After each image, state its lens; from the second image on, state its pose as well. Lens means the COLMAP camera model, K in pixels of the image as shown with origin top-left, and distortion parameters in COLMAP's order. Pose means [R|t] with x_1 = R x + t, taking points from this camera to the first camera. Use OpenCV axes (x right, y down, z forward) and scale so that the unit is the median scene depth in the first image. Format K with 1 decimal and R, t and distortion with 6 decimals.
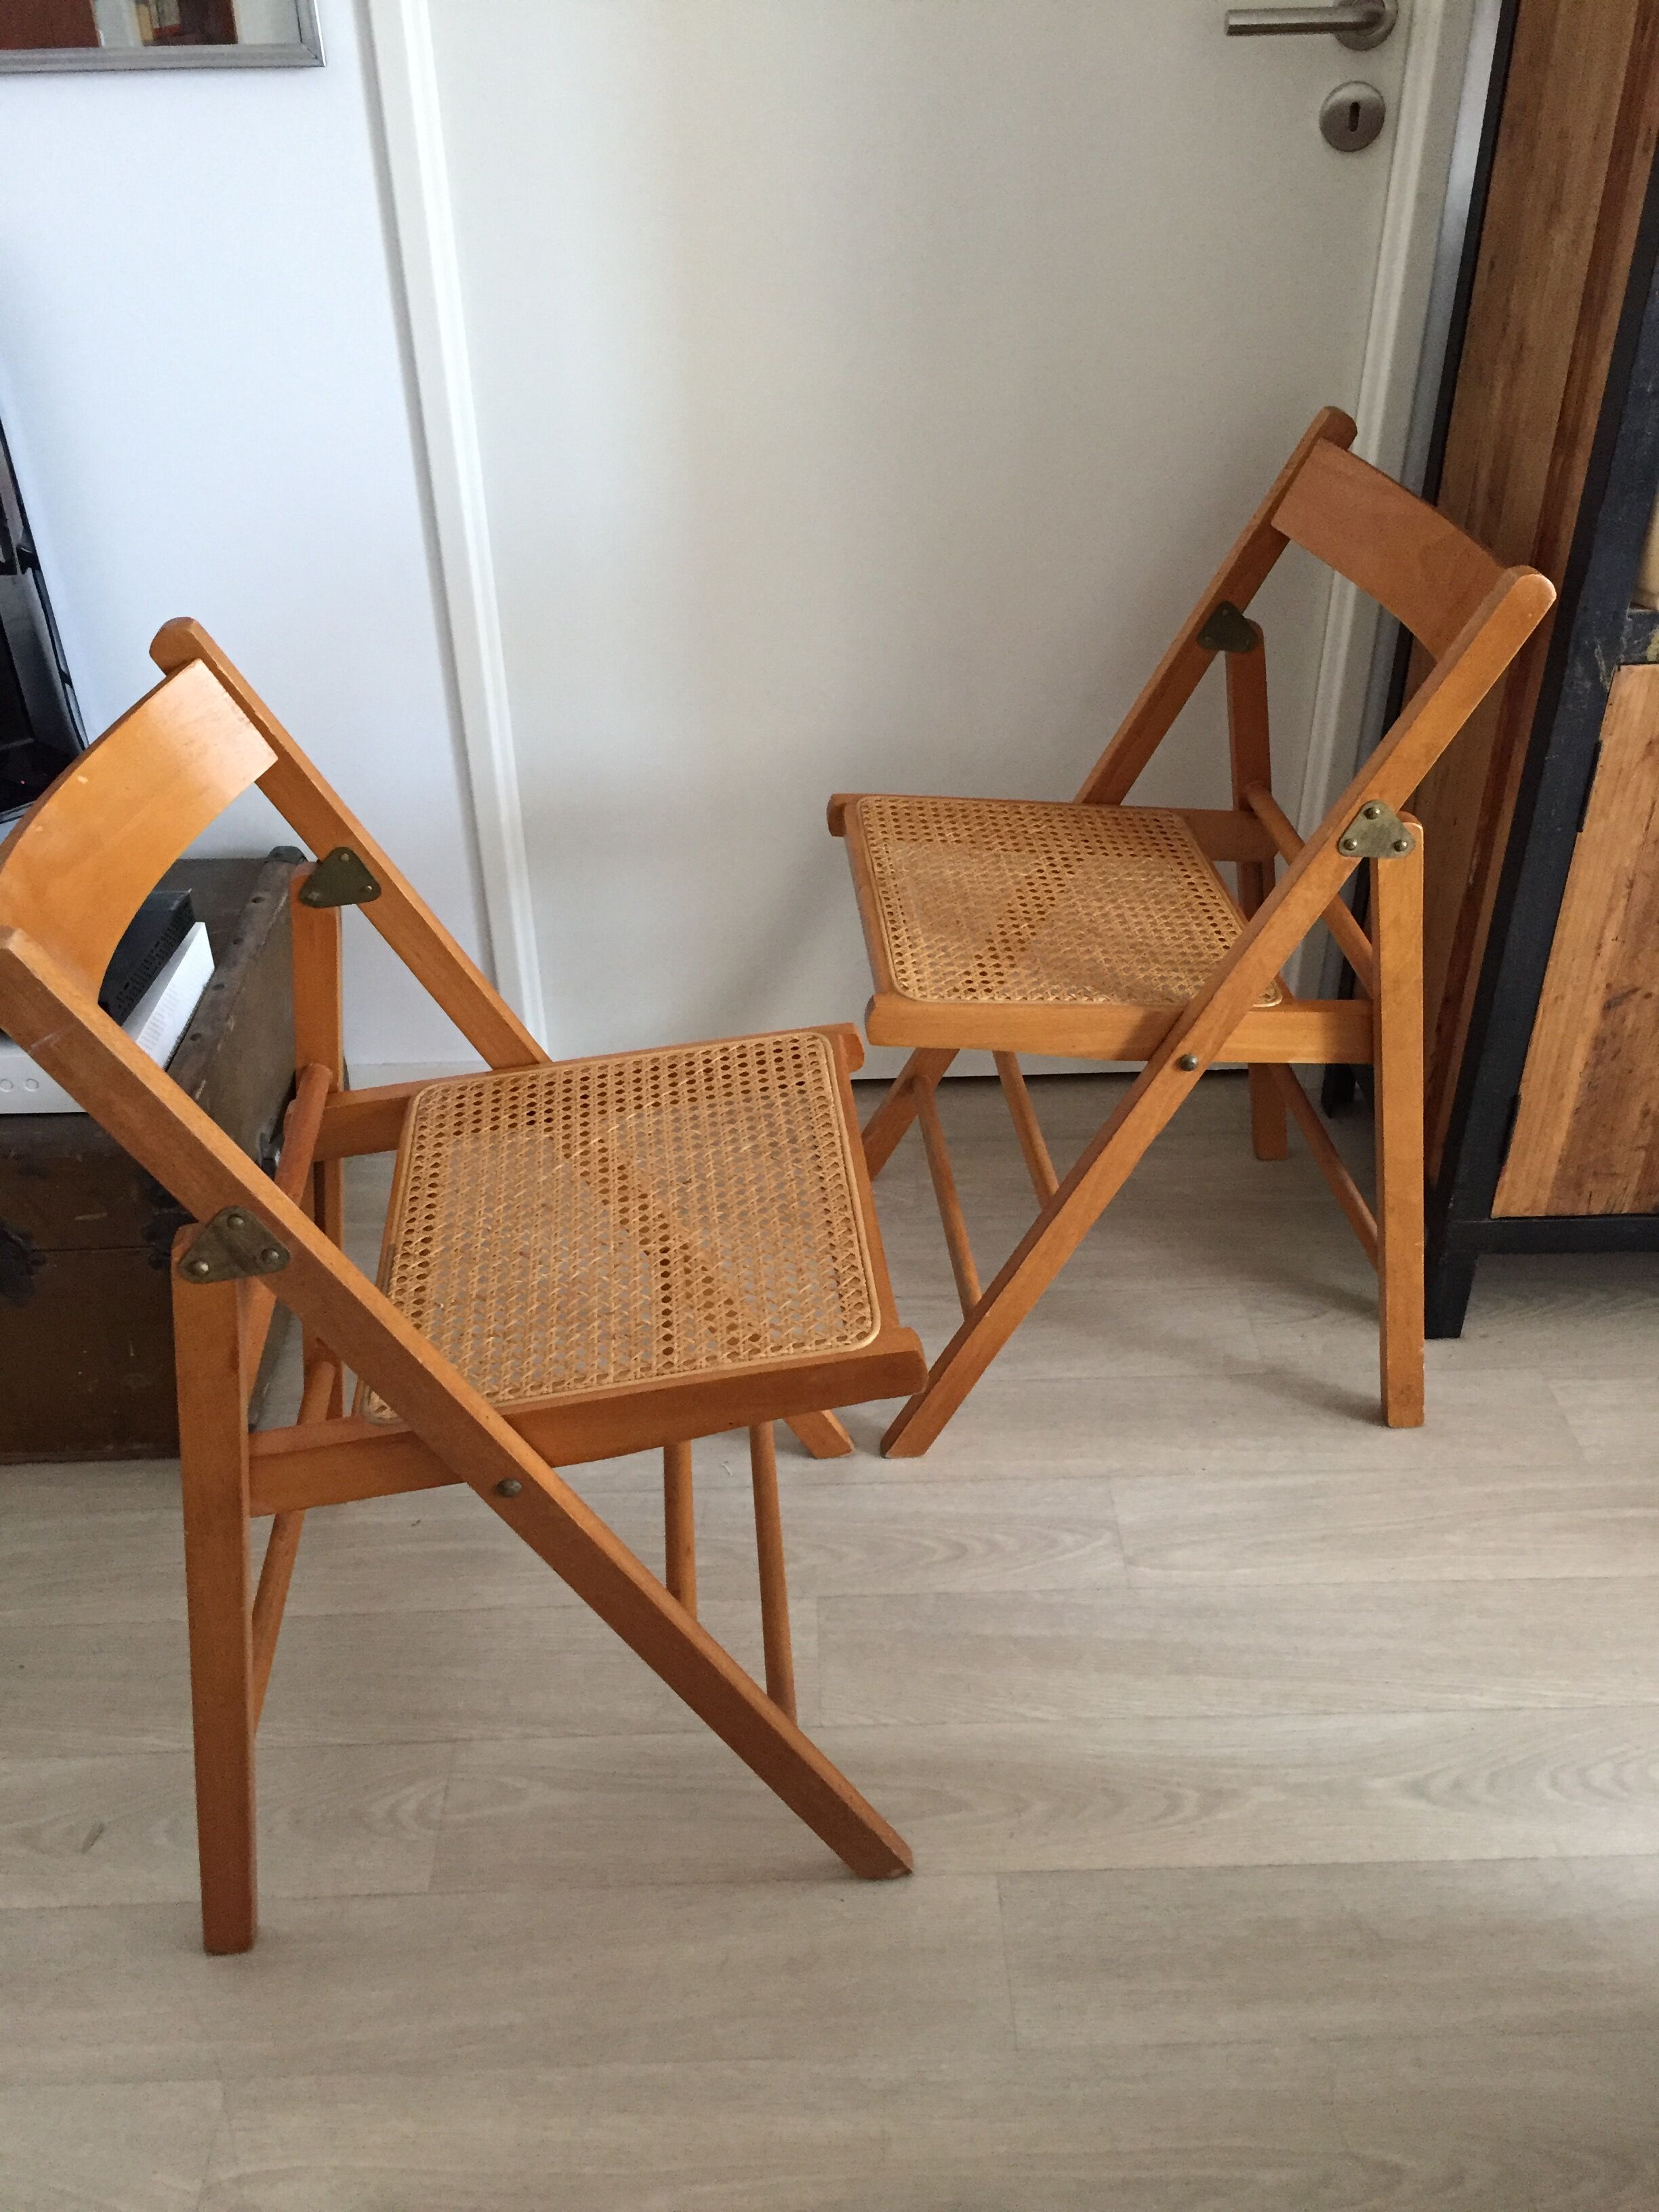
lens RADIAL K [[1881.3, 0, 826.8], [0, 1881.3, 1095.6], [0, 0, 1]] dist [0.085232, -0.114605]
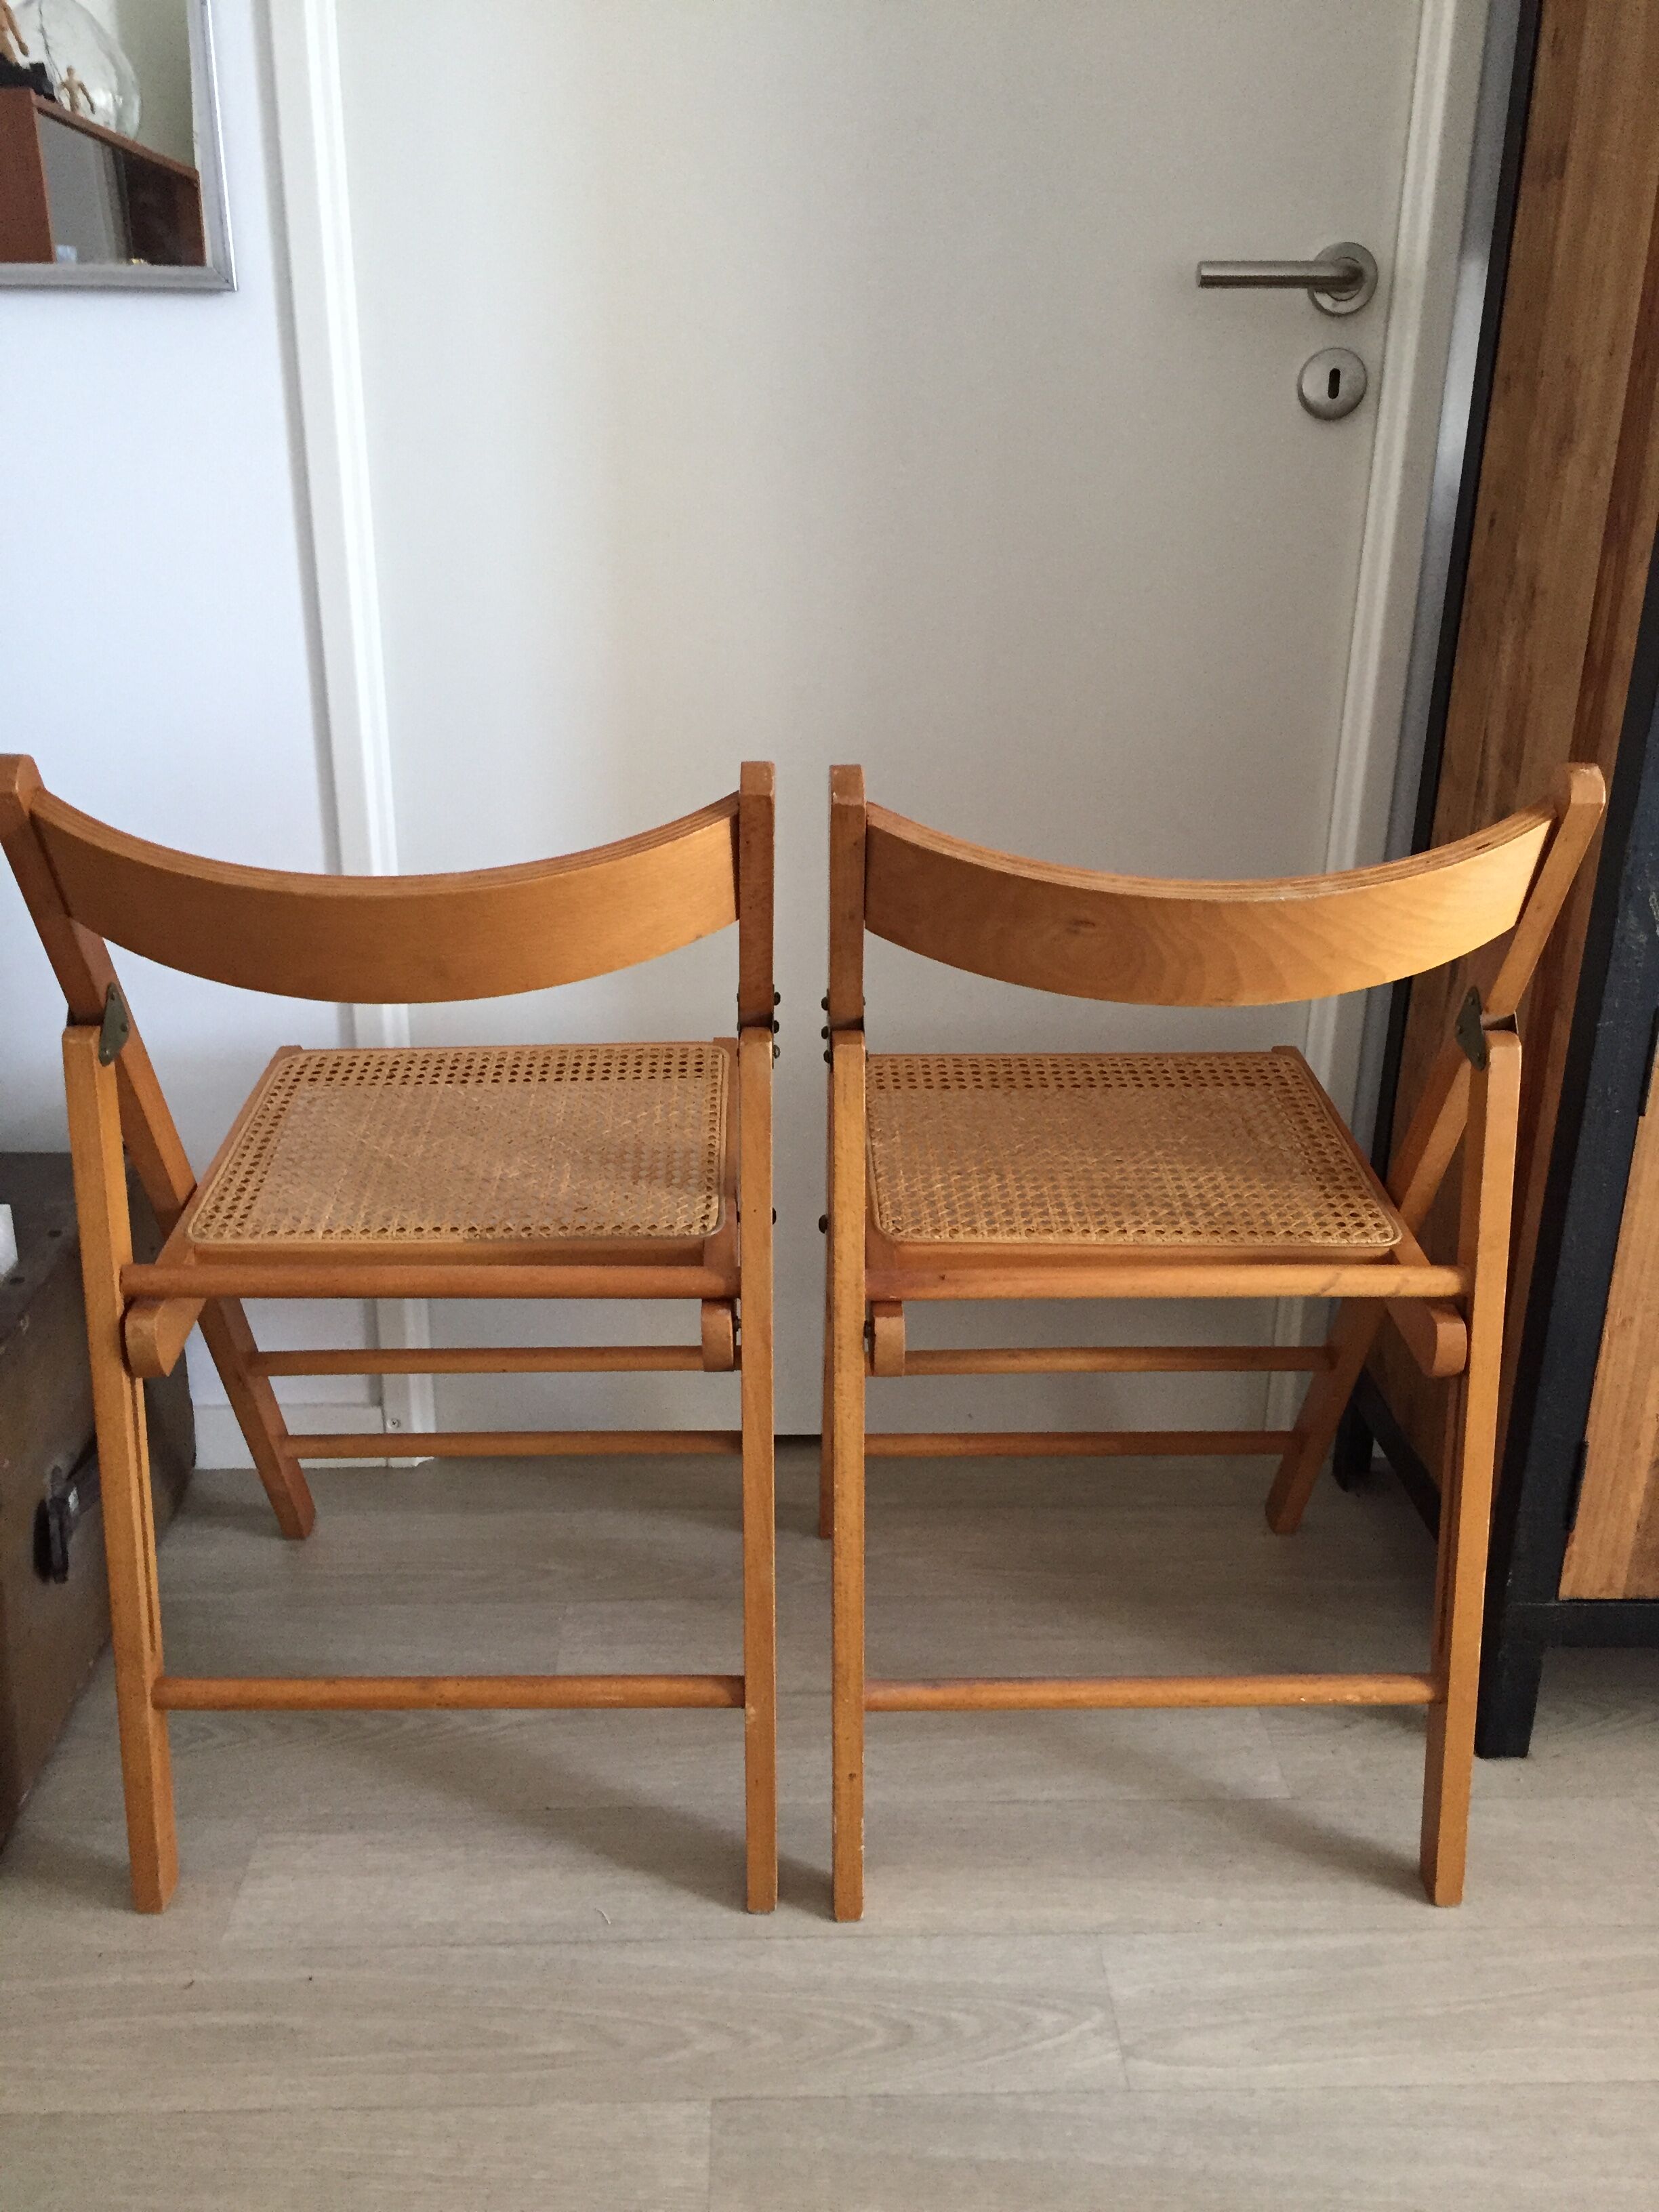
lens RADIAL K [[1881.3, 0, 826.8], [0, 1881.3, 1095.6], [0, 0, 1]] dist [0.085232, -0.114605]
pose [[0.999613, 0.022242, 0.016704, 0.018366], [-0.017876, 0.973771, -0.226827, 0.049093], [-0.021311, 0.226441, 0.973792, 0.174007]]
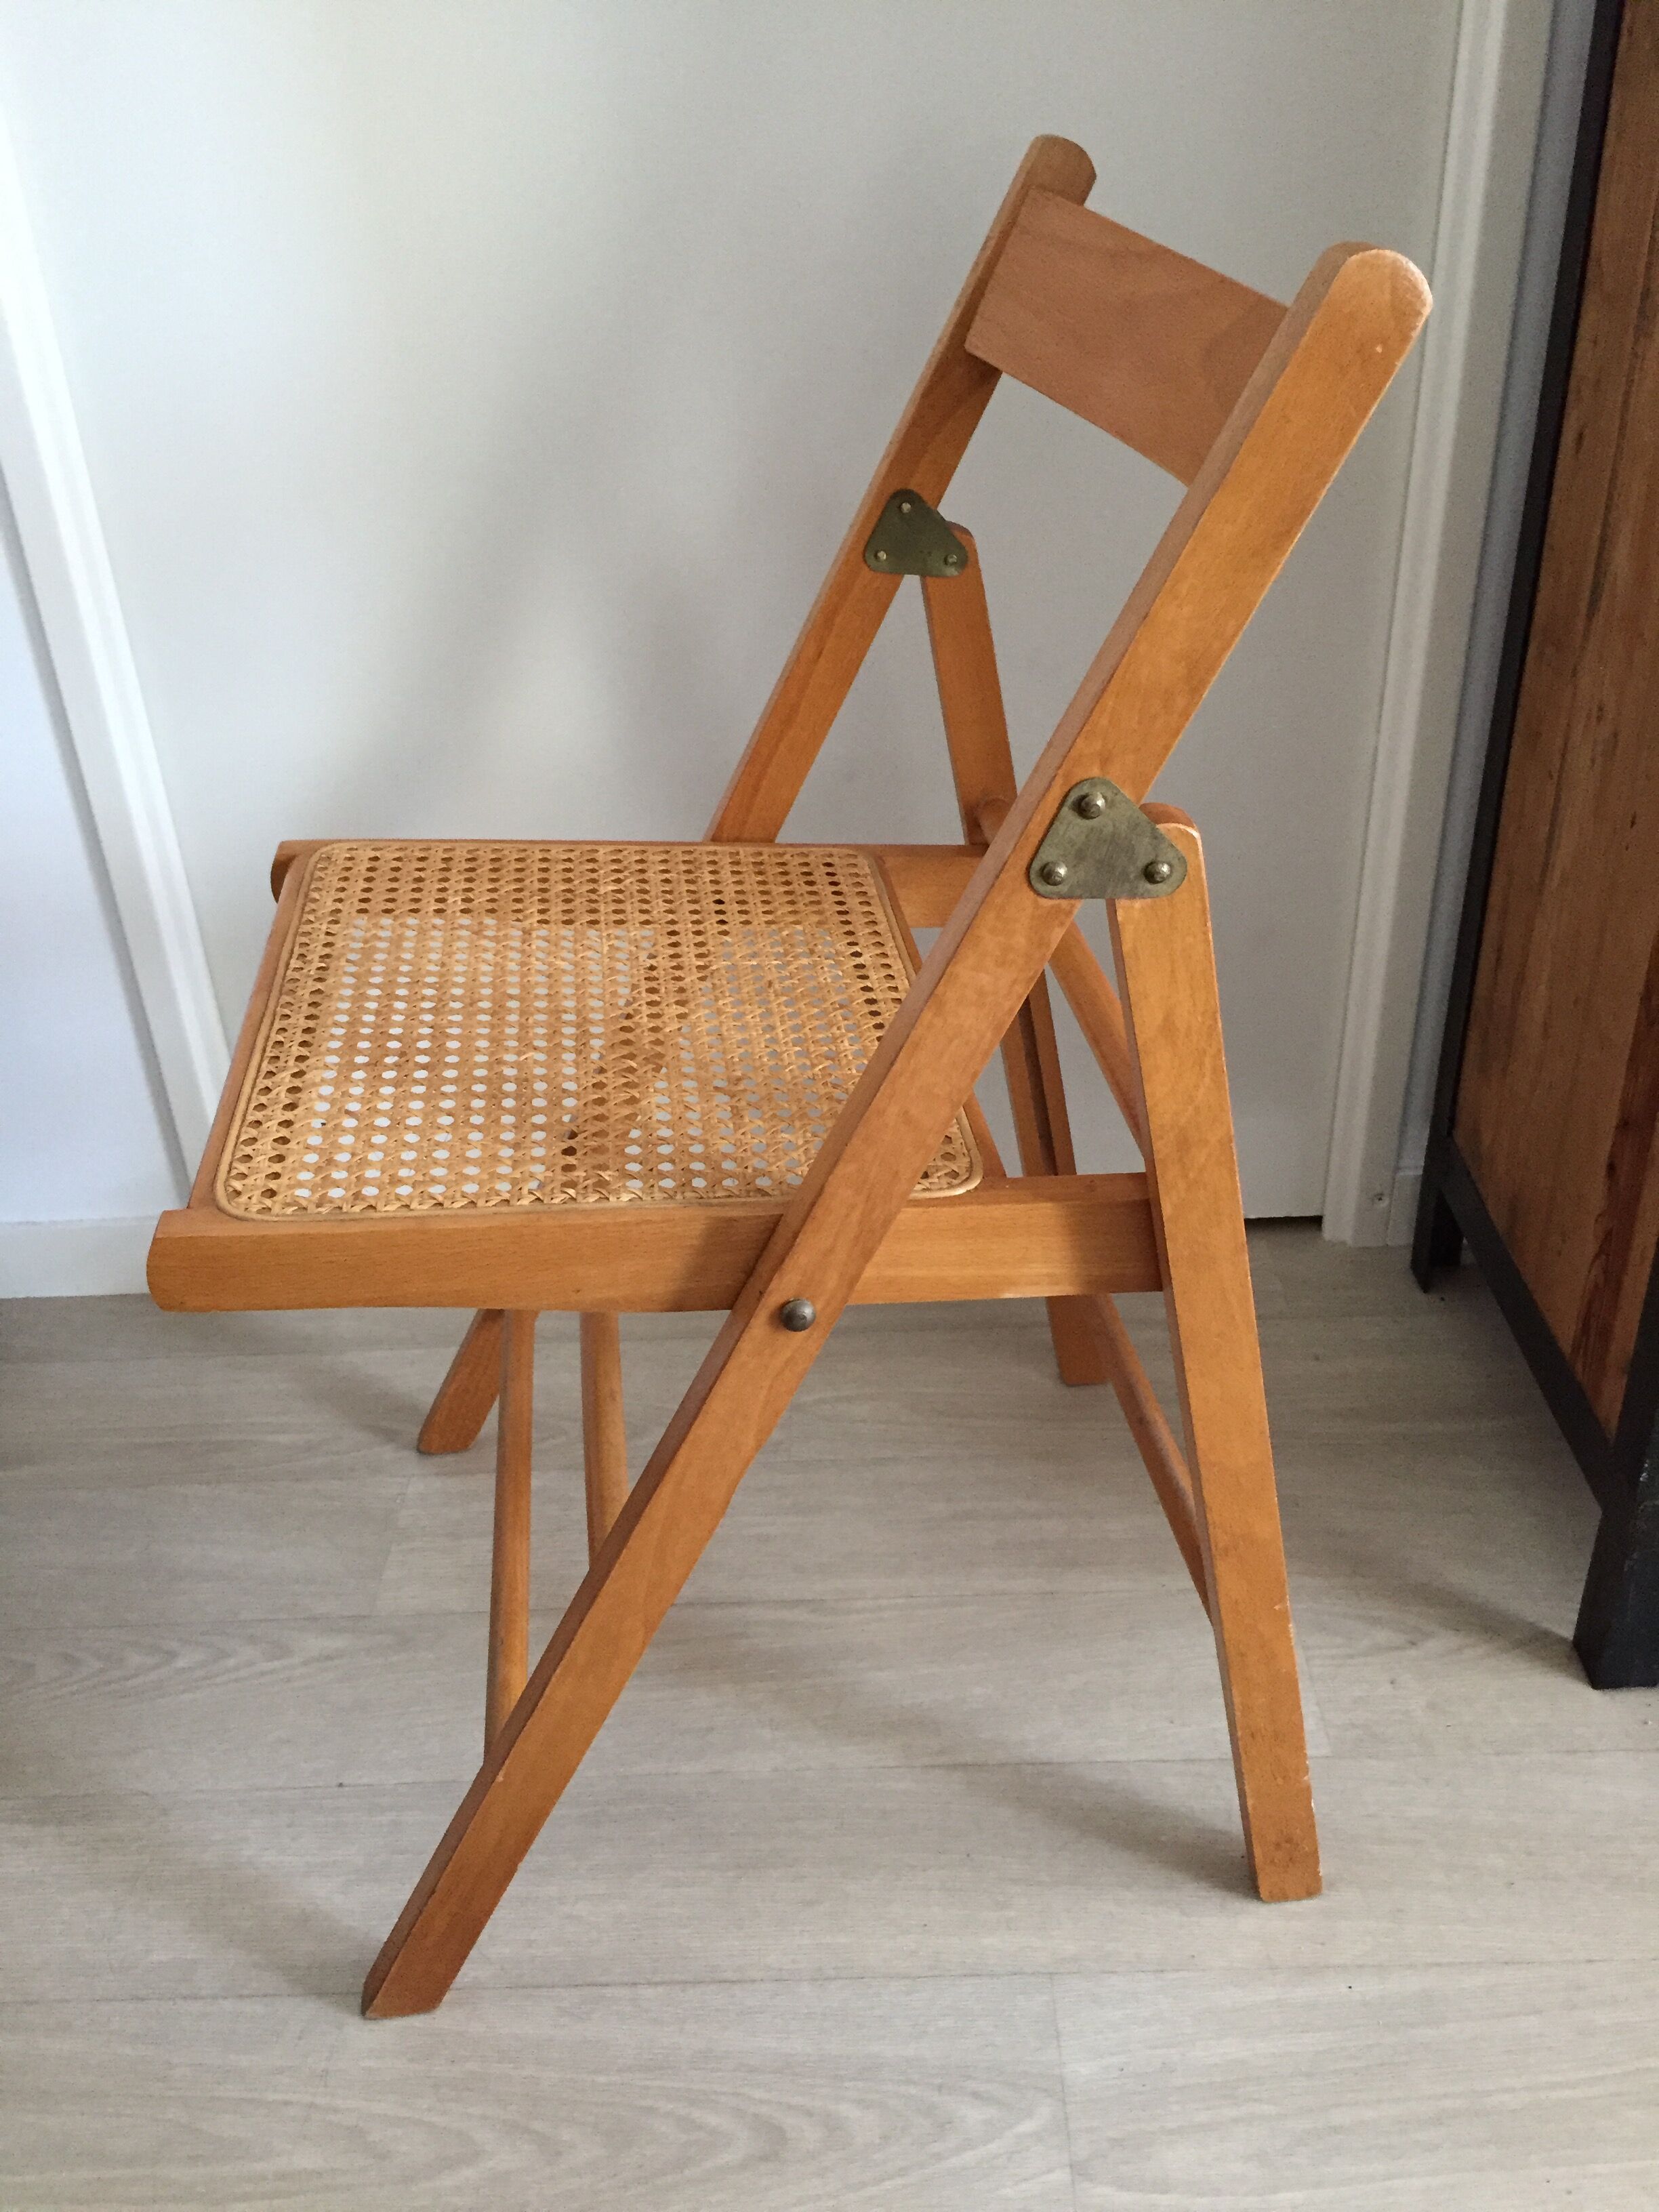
lens RADIAL K [[1881.3, 0, 826.8], [0, 1881.3, 1095.6], [0, 0, 1]] dist [0.085232, -0.114605]
pose [[0.999118, -0.011415, -0.040419, 0.112614], [0.009530, 0.998872, -0.046523, -0.037114], [0.040905, 0.046097, 0.998099, 0.435402]]
